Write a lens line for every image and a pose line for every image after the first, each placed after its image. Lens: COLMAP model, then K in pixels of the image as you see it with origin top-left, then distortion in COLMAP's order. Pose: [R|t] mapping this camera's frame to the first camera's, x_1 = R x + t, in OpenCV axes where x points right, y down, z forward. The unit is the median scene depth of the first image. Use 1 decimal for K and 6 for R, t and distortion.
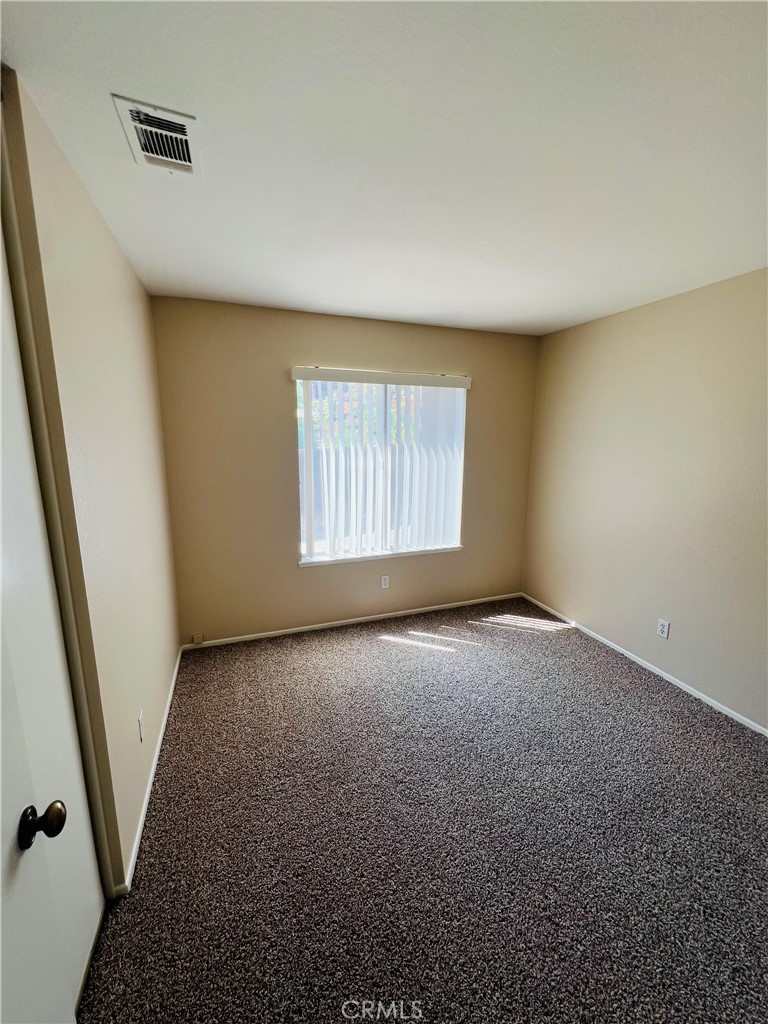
lens RADIAL K [[410.1, 0, 387.5], [0, 410.1, 509.7], [0, 0, 1]] dist [-0.001835, 0.000691]
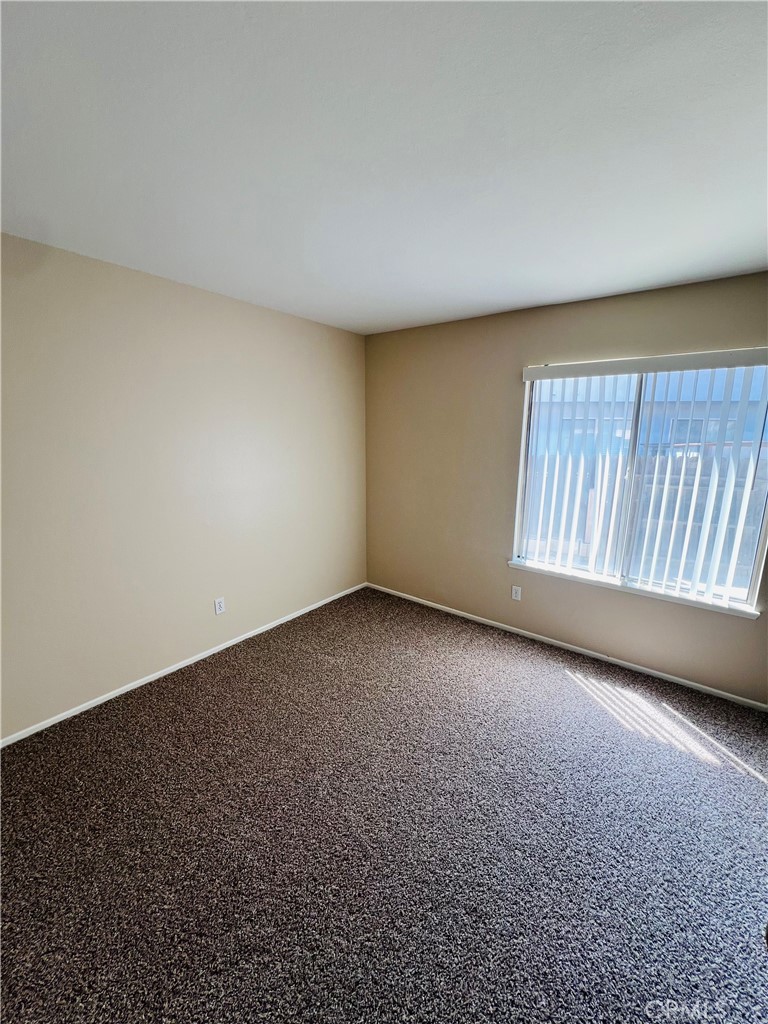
lens RADIAL K [[410.1, 0, 387.5], [0, 410.1, 509.7], [0, 0, 1]] dist [-0.001835, 0.000691]
pose [[0.522794, 0.158585, -0.837578, 0.431648], [-0.168934, 0.982331, 0.080548, -0.026383], [0.835552, 0.099385, 0.540347, 0.177731]]
